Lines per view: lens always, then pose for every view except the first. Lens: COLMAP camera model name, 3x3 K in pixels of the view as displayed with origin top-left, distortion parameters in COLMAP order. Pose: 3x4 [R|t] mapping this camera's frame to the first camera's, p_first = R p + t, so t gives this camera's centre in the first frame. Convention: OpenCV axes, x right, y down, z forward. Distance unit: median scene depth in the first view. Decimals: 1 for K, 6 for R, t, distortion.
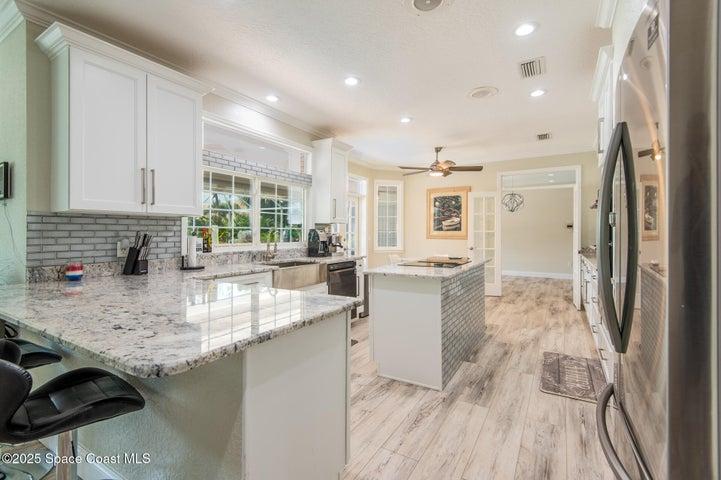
lens RADIAL K [[329.3, 0, 359.5], [0, 329.3, 234.6], [0, 0, 1]] dist [0.001210, -0.000185]
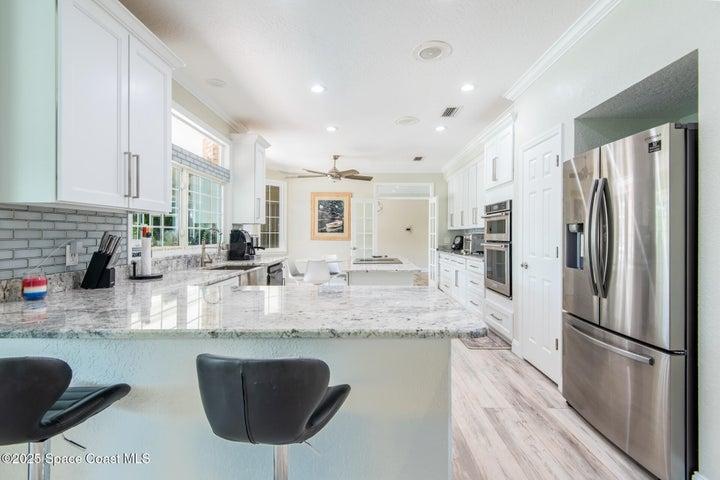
lens RADIAL K [[336.9, 0, 360.0], [0, 336.9, 240.0], [0, 0, 1]] dist [0.000305, -0.000156]
pose [[0.861693, -0.002397, 0.507424, -0.452222], [-0.004404, 0.999916, 0.012201, -0.002052], [-0.507410, -0.012748, 0.861610, 0.007657]]
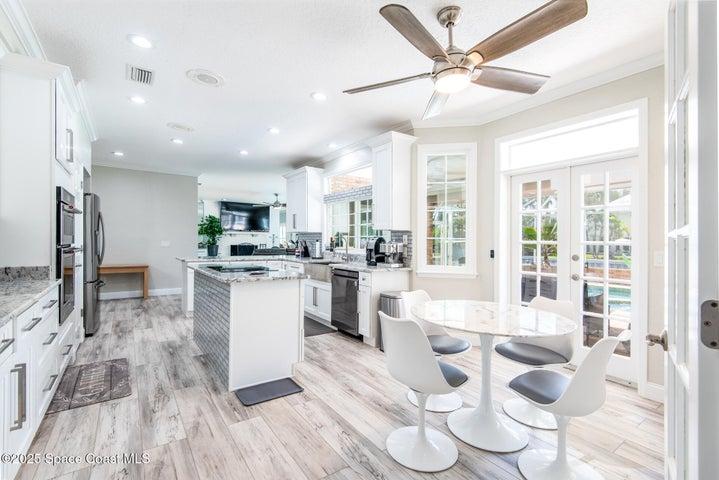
lens RADIAL K [[332.0, 0, 359.5], [0, 332.0, 240.0], [0, 0, 1]] dist [0.025027, 0.000037]
pose [[-0.399556, 0.005089, -0.916695, 1.119182], [-0.007088, 0.999938, 0.008641, -0.017013], [0.916681, 0.009950, -0.399495, 1.889419]]
